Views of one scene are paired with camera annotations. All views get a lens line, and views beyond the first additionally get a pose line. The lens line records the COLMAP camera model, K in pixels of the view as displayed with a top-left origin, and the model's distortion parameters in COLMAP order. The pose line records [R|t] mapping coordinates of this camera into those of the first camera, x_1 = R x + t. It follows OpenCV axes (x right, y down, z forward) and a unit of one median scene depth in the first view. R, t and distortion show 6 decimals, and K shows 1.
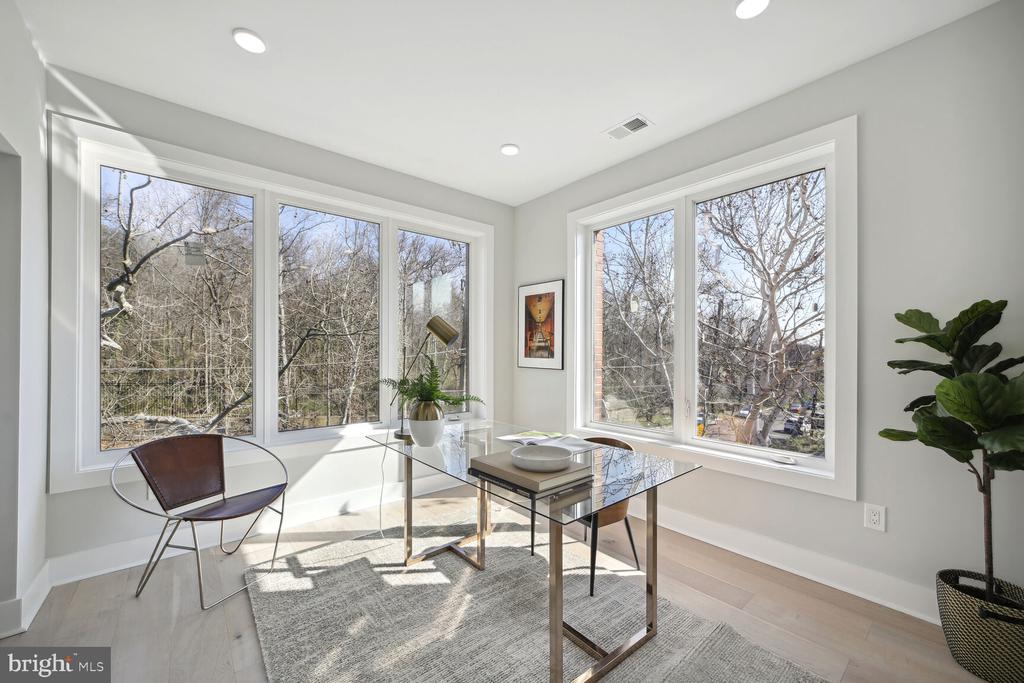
lens RADIAL K [[405.0, 0, 527.3], [0, 405.0, 338.8], [0, 0, 1]] dist [-0.000555, 0.000000]
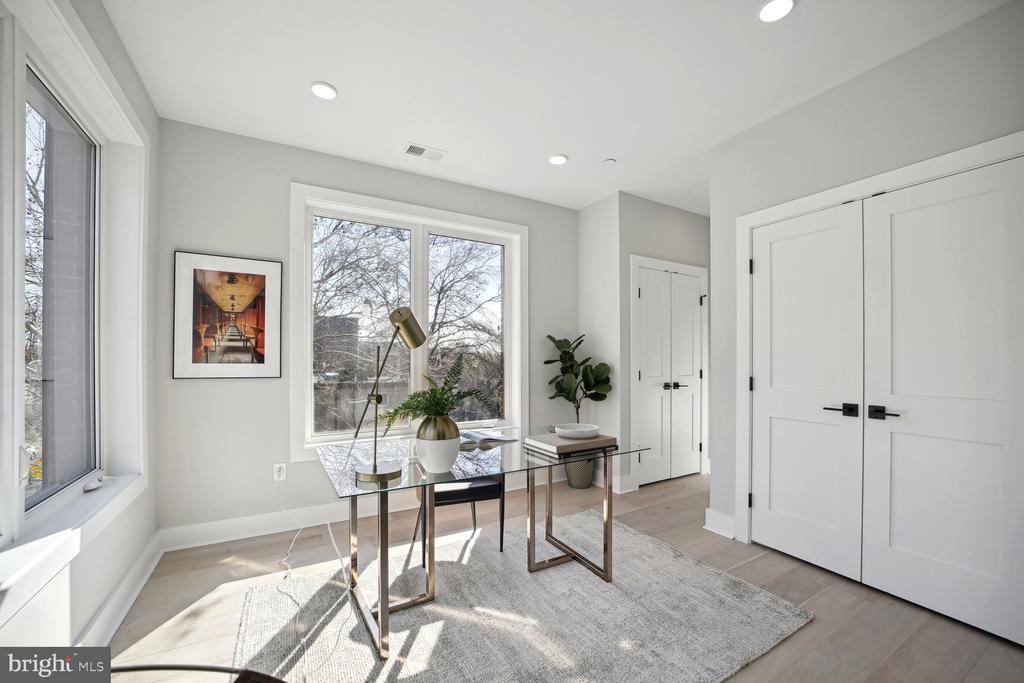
lens RADIAL K [[409.9, 0, 517.1], [0, 409.9, 343.2], [0, 0, 1]] dist [-0.014366, 0.000146]
pose [[0.188615, 0.030996, 0.981562, -0.612647], [-0.030874, 0.999195, -0.025620, 0.016470], [-0.981566, -0.025472, 0.189420, 0.416523]]
